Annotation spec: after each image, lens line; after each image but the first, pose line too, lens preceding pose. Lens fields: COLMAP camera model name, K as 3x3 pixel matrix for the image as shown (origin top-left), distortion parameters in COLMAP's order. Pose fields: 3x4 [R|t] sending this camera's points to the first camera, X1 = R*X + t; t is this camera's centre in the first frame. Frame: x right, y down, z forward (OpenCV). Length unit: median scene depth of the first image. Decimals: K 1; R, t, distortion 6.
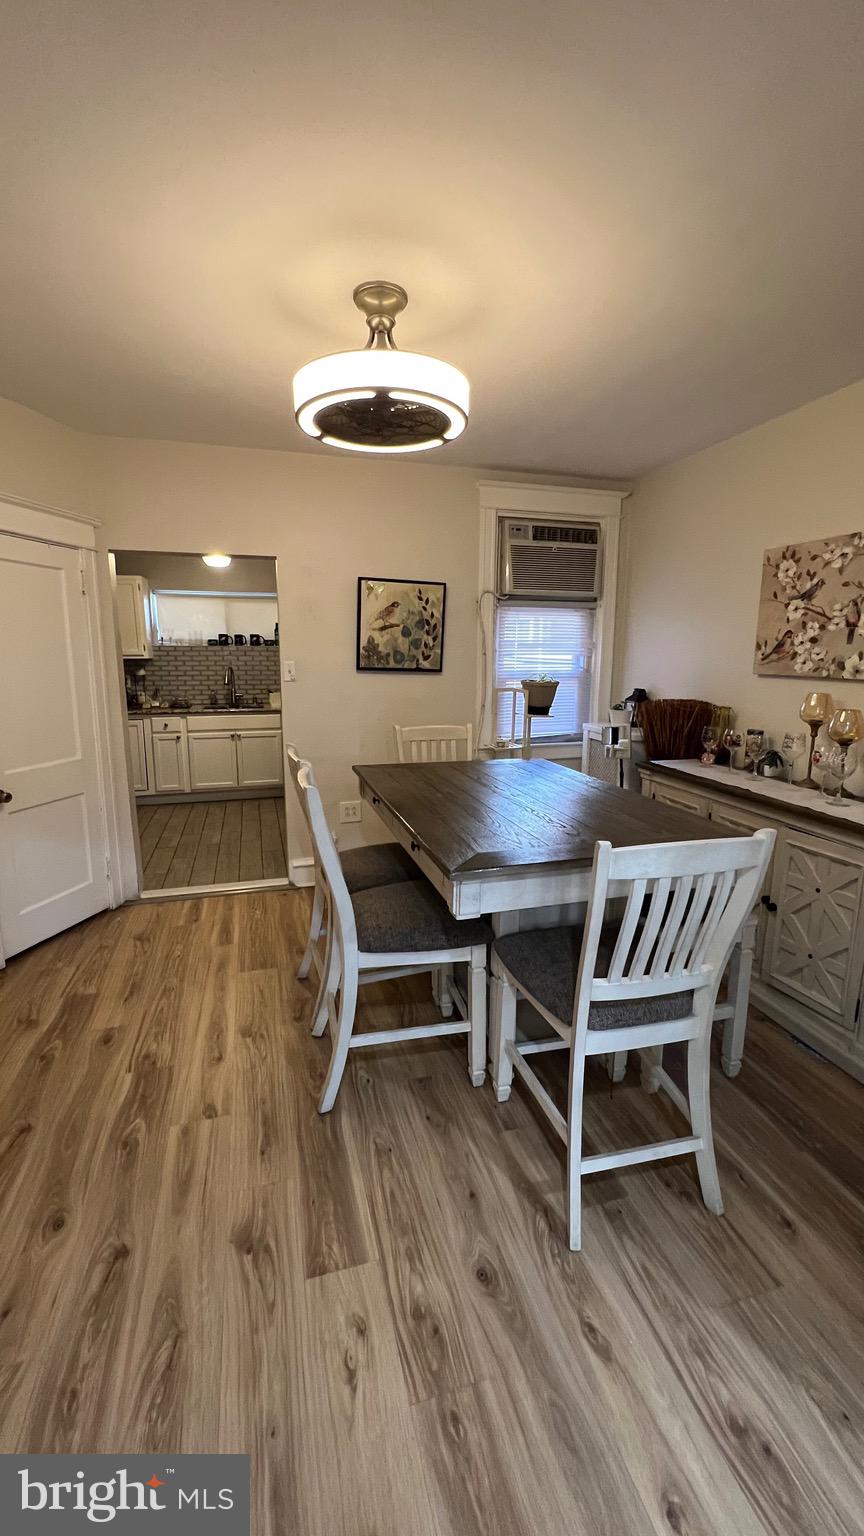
lens RADIAL K [[616.3, 0, 459.6], [0, 616.3, 768.0], [0, 0, 1]] dist [-0.002563, 0.000900]
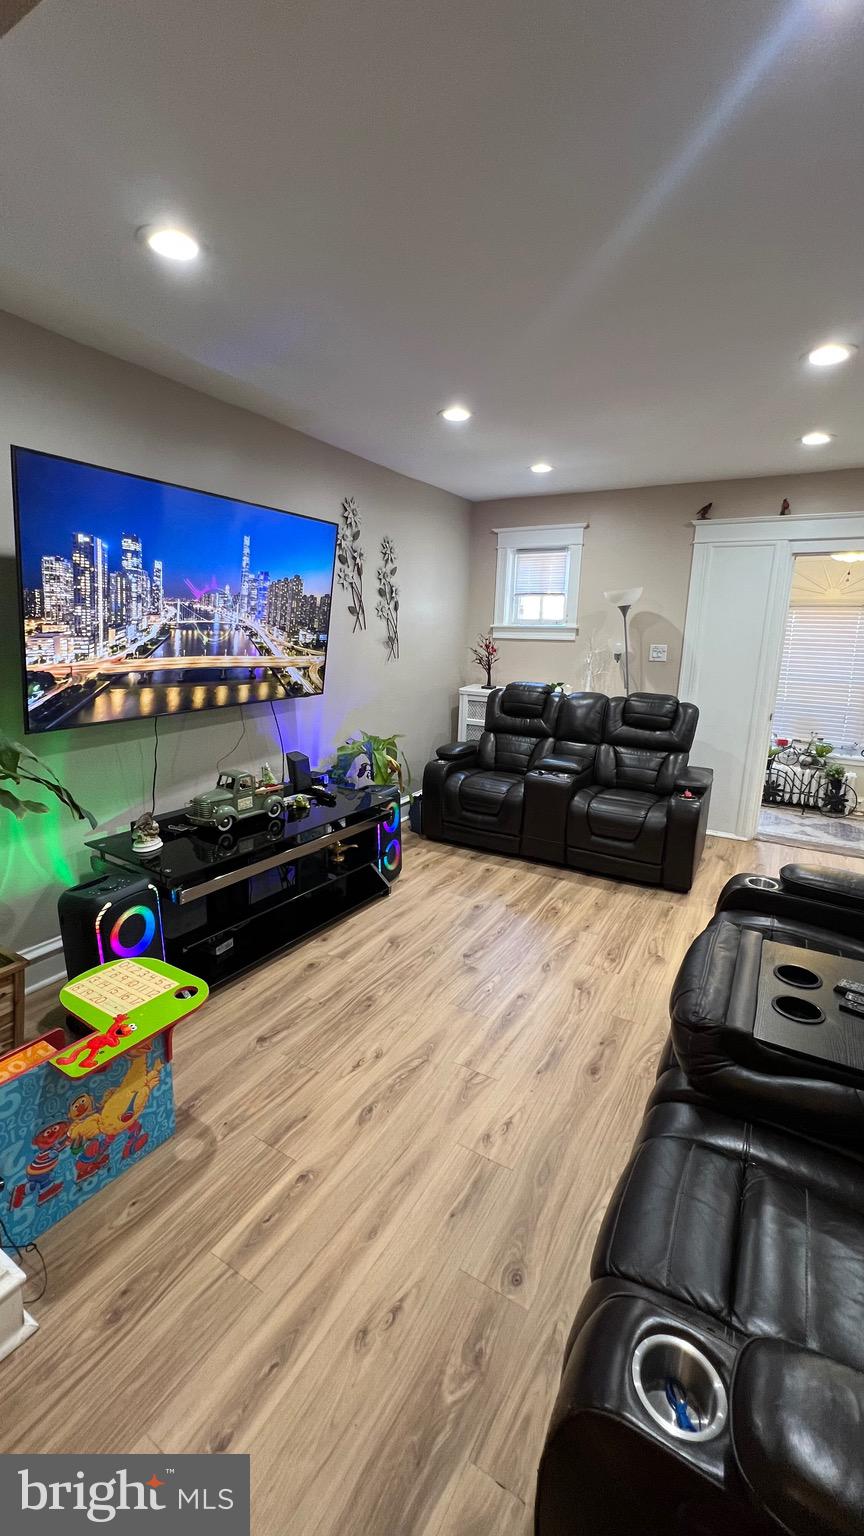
lens RADIAL K [[616.3, 0, 436.0], [0, 616.3, 758.5], [0, 0, 1]] dist [-0.002563, 0.000900]
pose [[-0.662781, -0.173774, 0.728371, -0.099069], [0.116138, 0.937075, 0.329246, -0.036643], [-0.739752, 0.302809, -0.600894, 0.150337]]
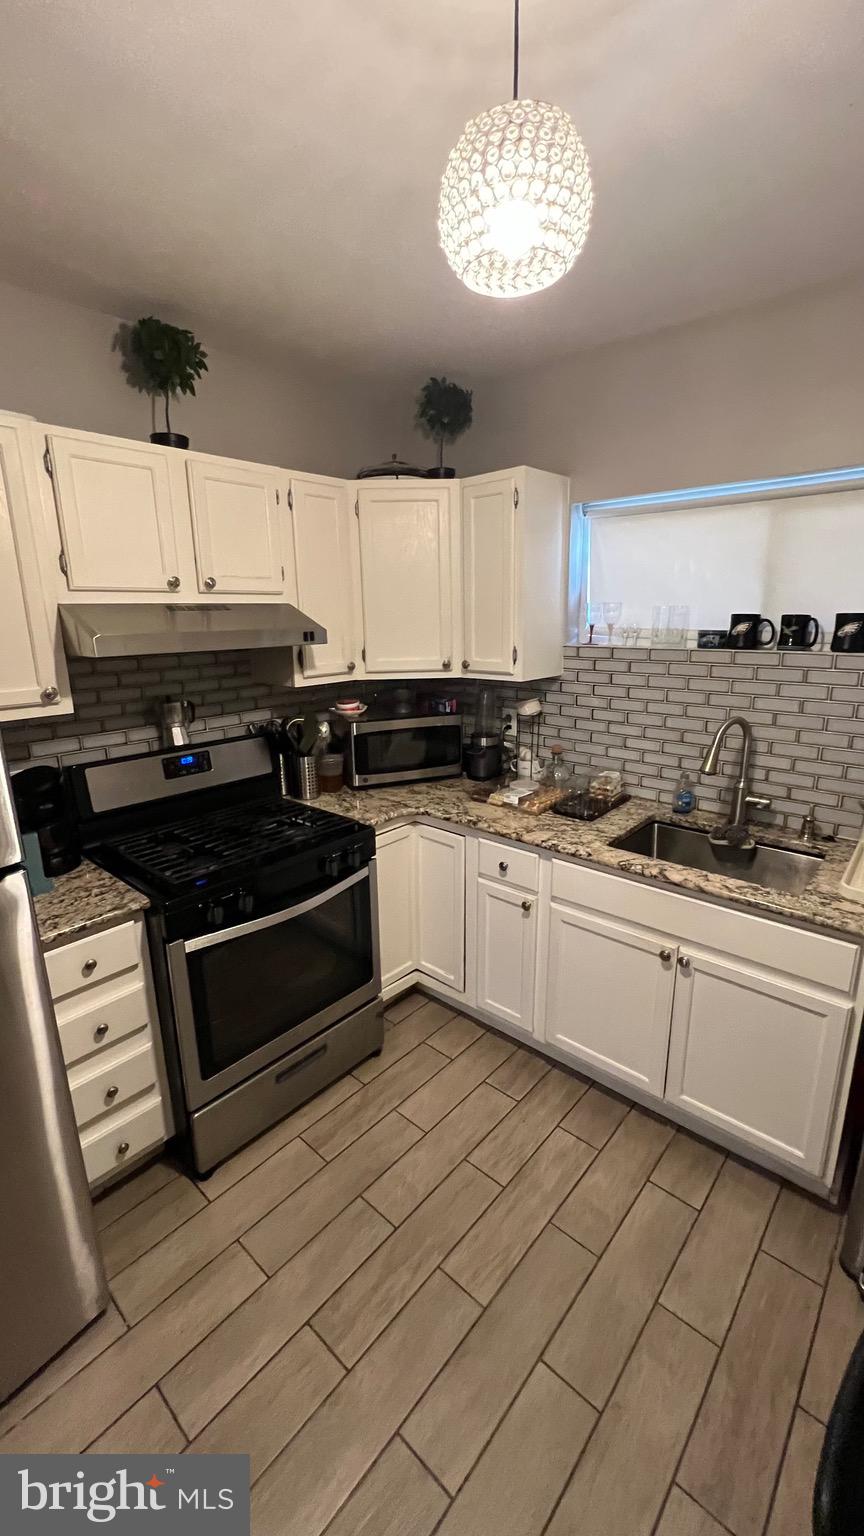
lens RADIAL K [[616.3, 0, 437.0], [0, 616.3, 761.7], [0, 0, 1]] dist [-0.002563, 0.000900]
pose [[0.503010, 0.191699, -0.842753, -0.255785], [-0.150279, 0.979638, 0.133139, -0.232749], [0.851115, 0.059678, 0.521576, 1.014908]]
